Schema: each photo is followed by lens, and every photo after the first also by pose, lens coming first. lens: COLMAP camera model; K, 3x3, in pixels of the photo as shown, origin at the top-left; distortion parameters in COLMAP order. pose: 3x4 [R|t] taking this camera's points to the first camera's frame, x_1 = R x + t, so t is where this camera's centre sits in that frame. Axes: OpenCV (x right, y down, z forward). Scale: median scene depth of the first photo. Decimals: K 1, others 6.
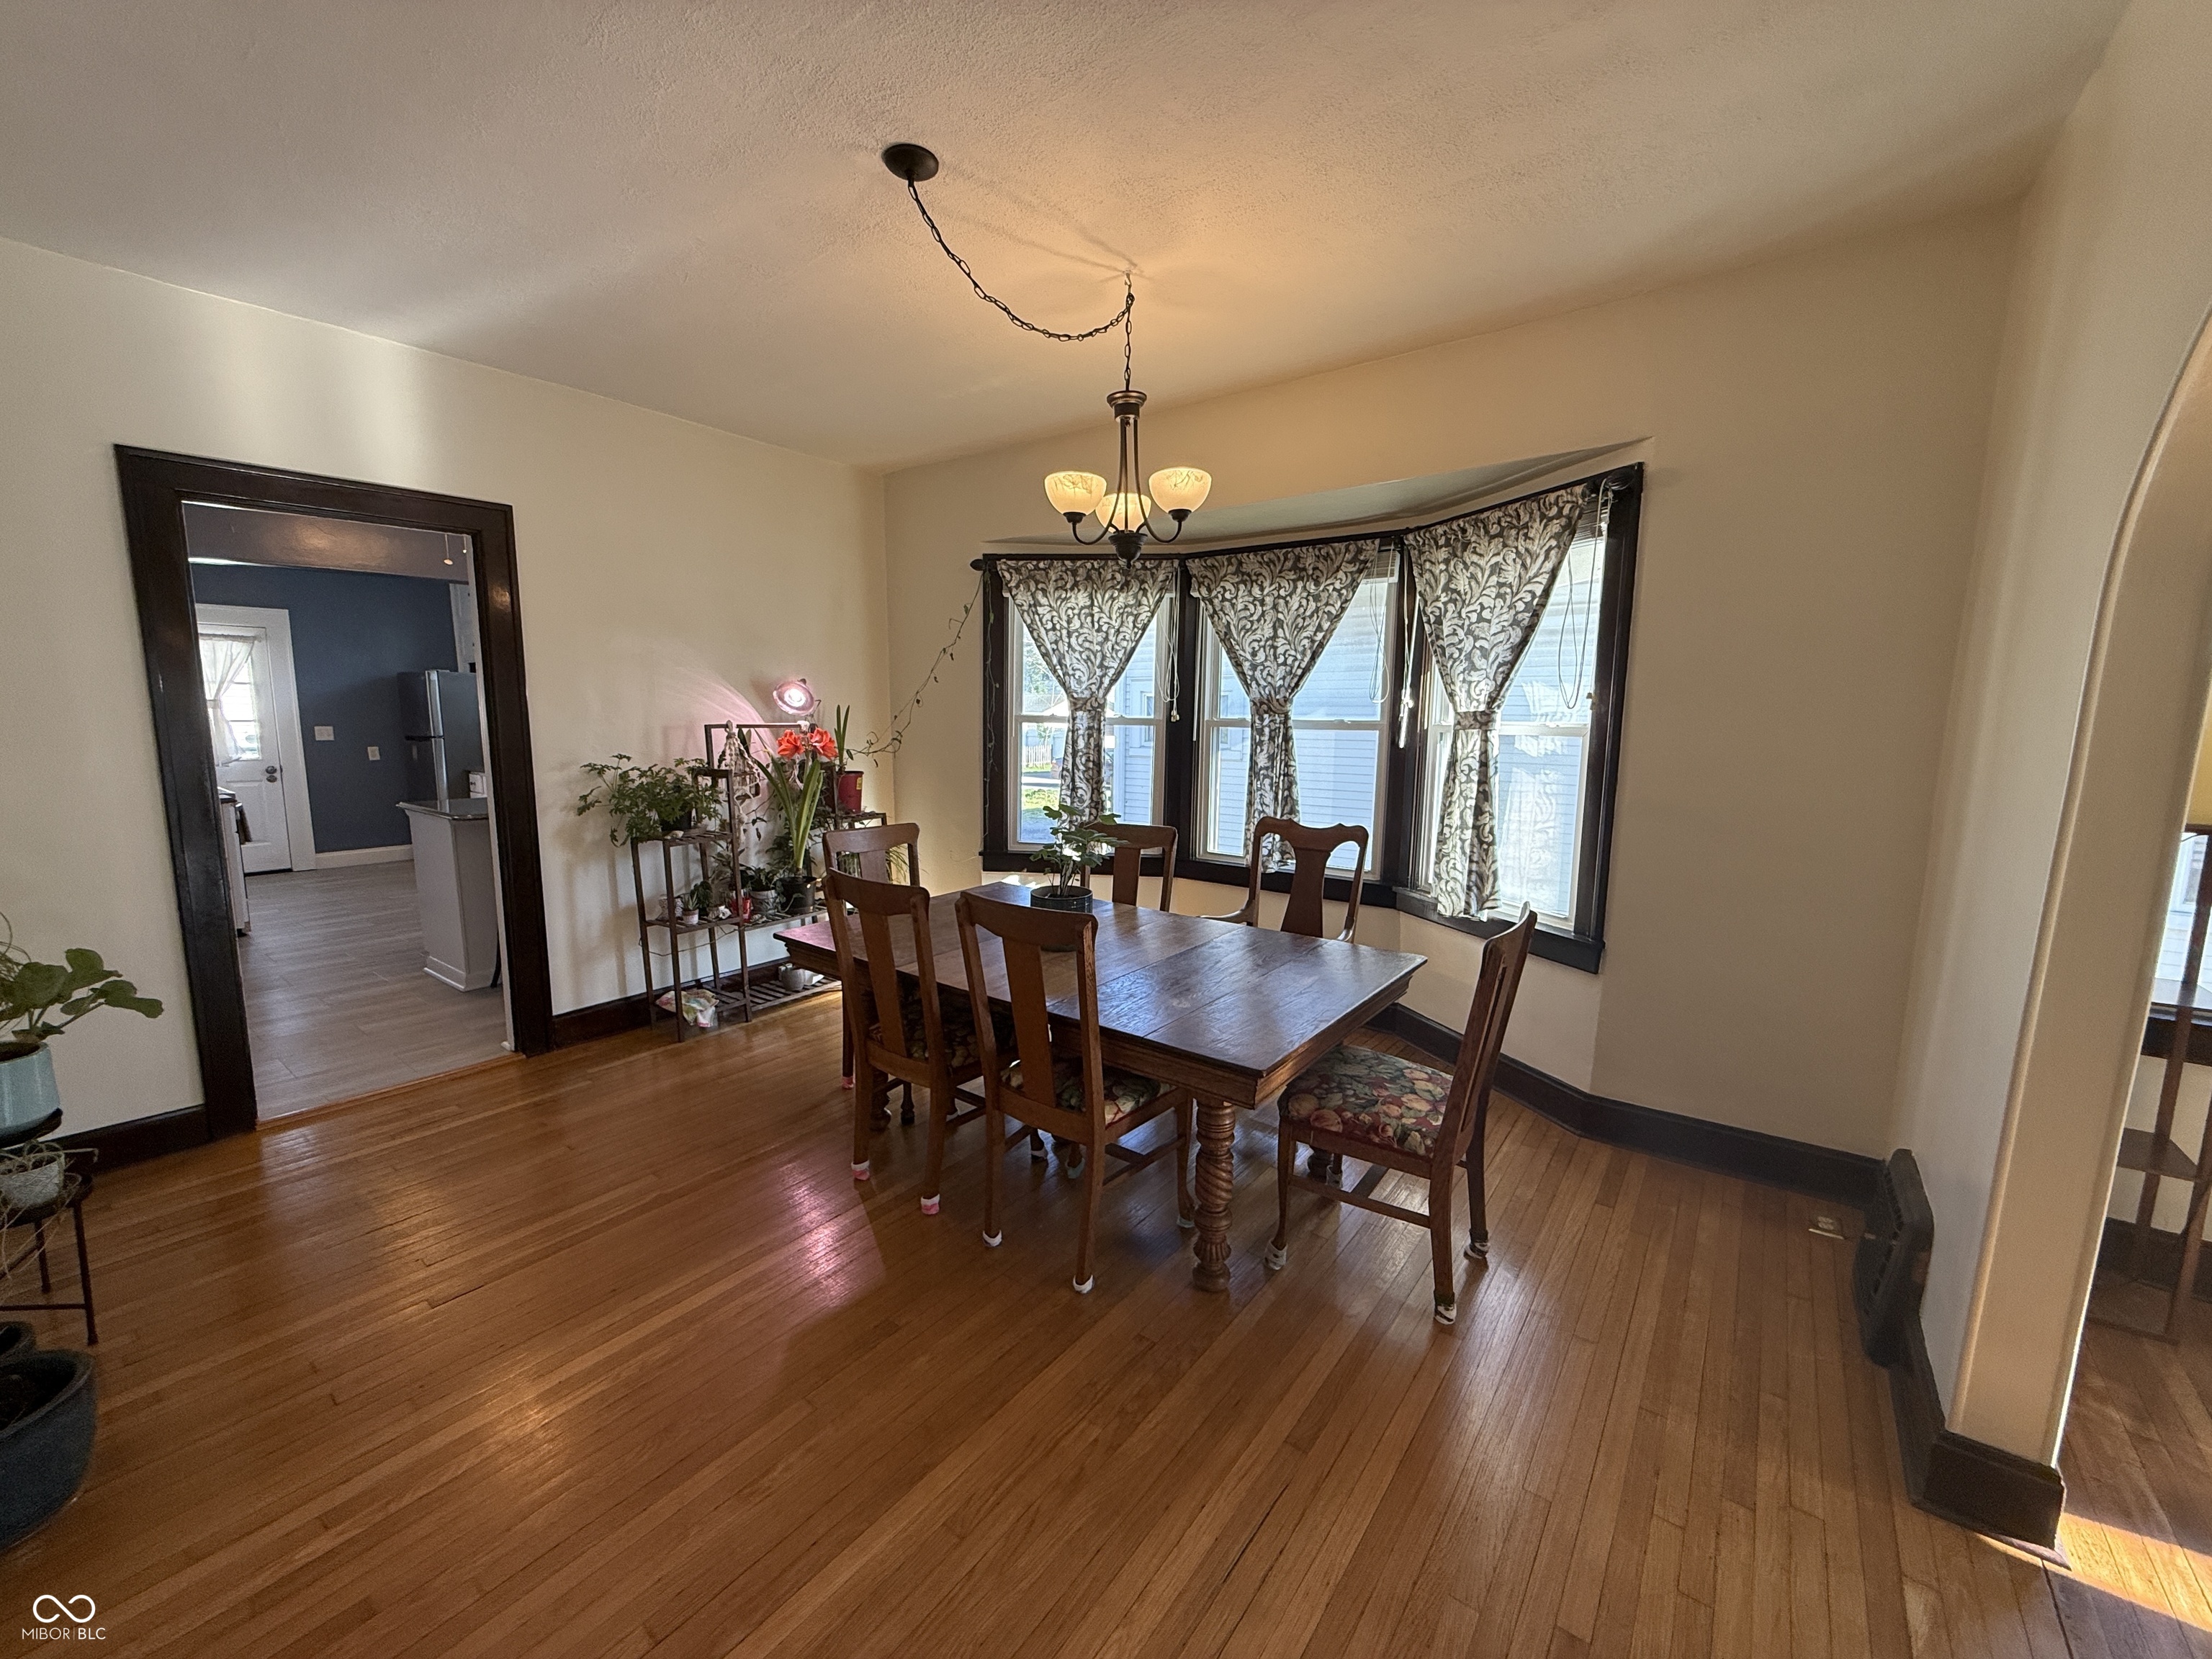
lens RADIAL K [[883.5, 0, 1101.6], [0, 883.5, 833.0], [0, 0, 1]] dist [0.000005, 0.000302]
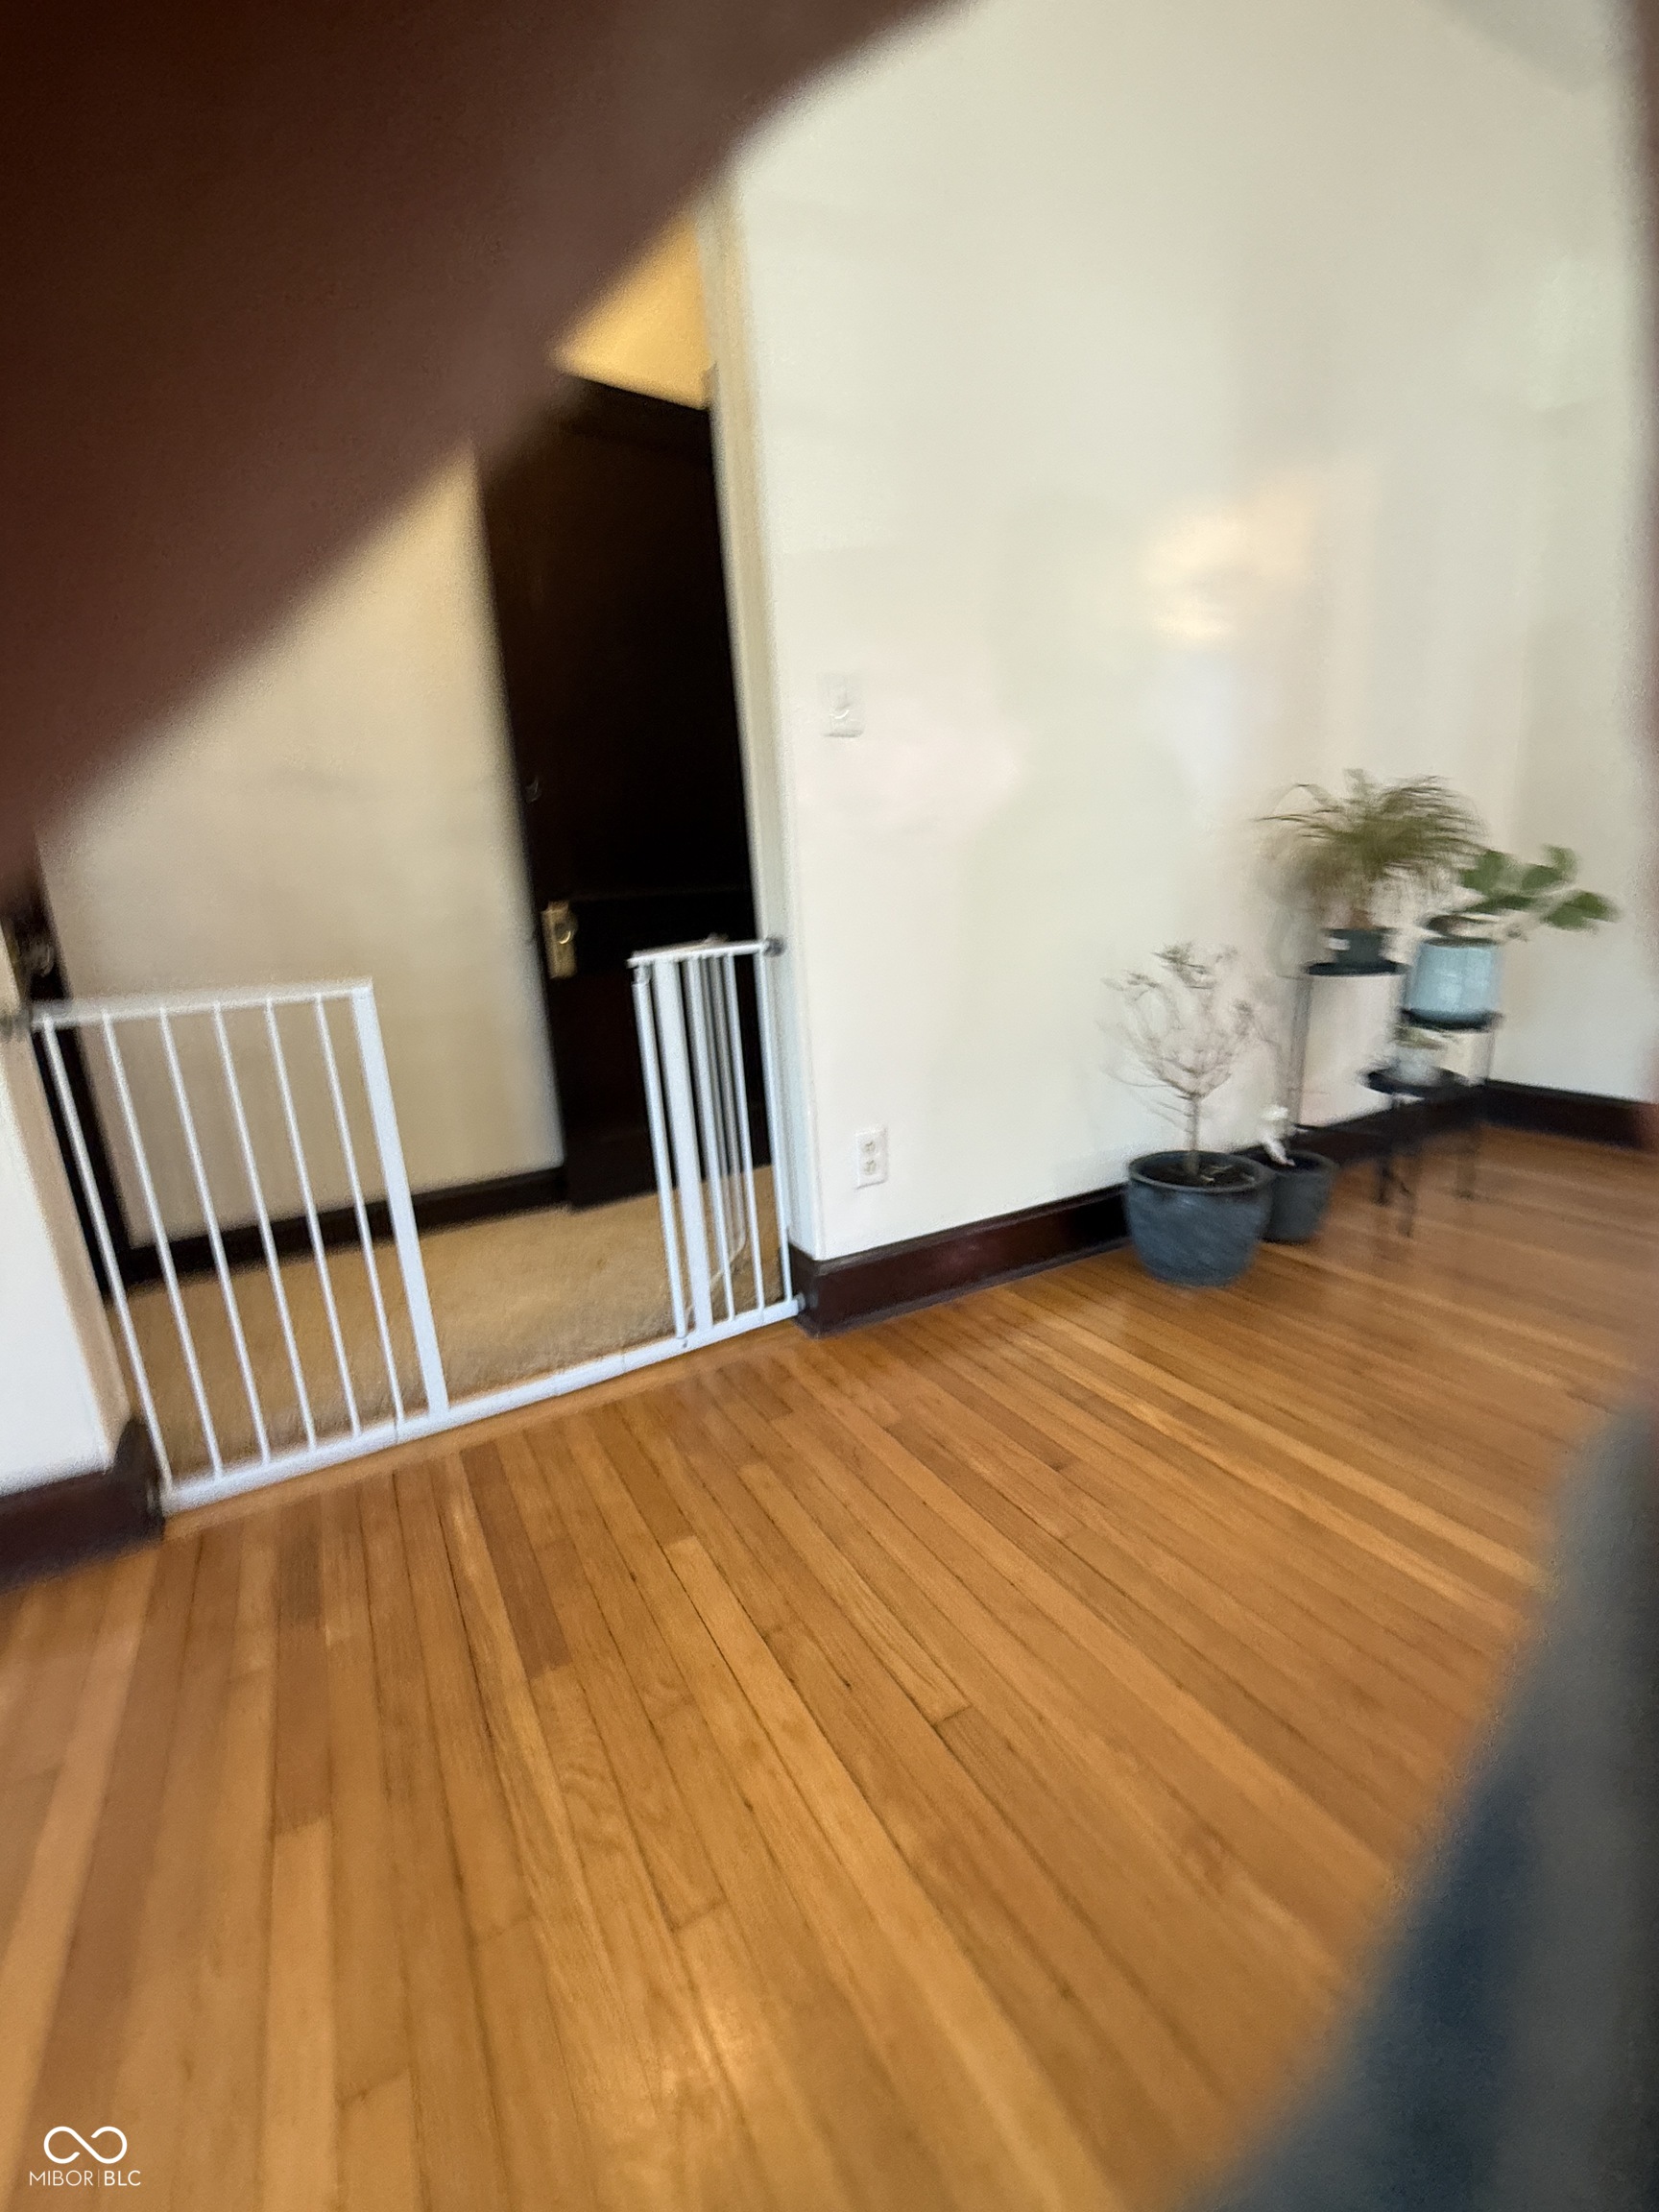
lens RADIAL K [[913.1, 0, 867.9], [0, 913.1, 1104.0], [0, 0, 1]] dist [-0.015316, 0.023037]
pose [[-0.379226, 0.215465, -0.899868, 0.012807], [-0.083162, 0.960638, 0.265062, 0.122729], [0.921559, 0.175353, -0.346381, 0.472489]]
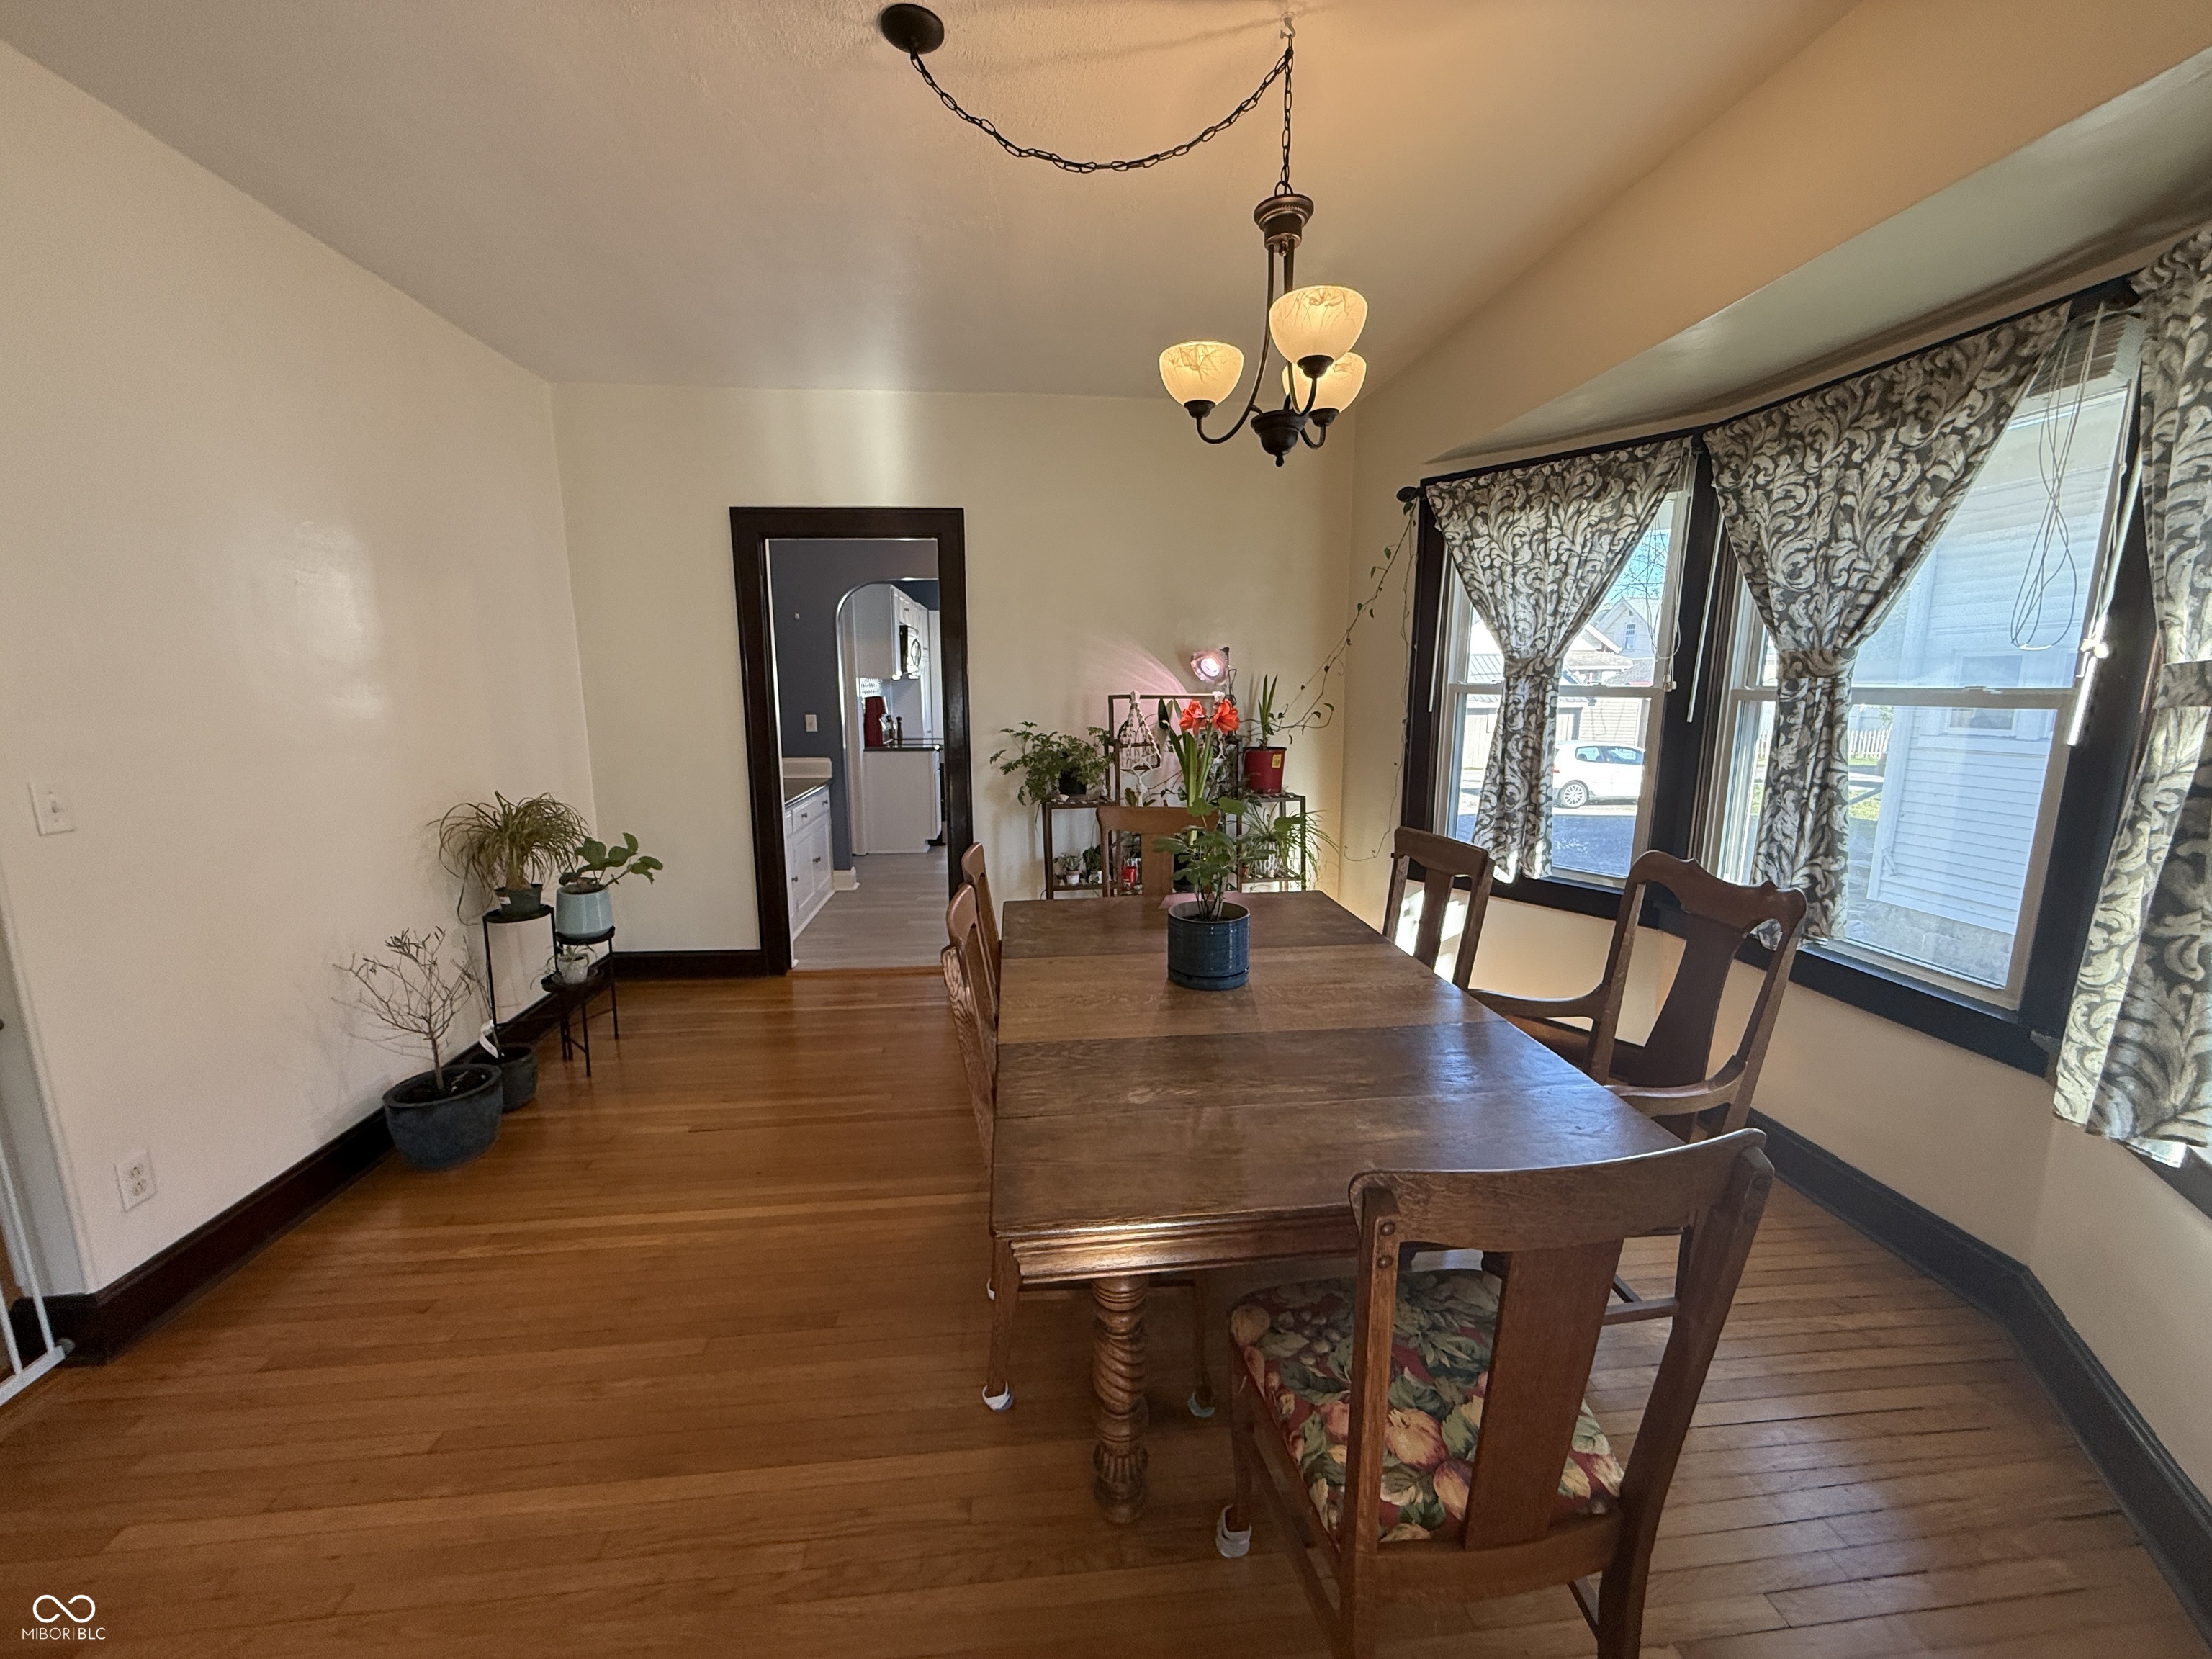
lens RADIAL K [[883.5, 0, 1101.6], [0, 883.5, 833.0], [0, 0, 1]] dist [0.000005, 0.000302]
pose [[0.681787, 0.114126, -0.722594, 0.380483], [-0.094556, 0.993218, 0.067652, -0.038177], [0.725414, 0.022201, 0.687955, 0.347616]]
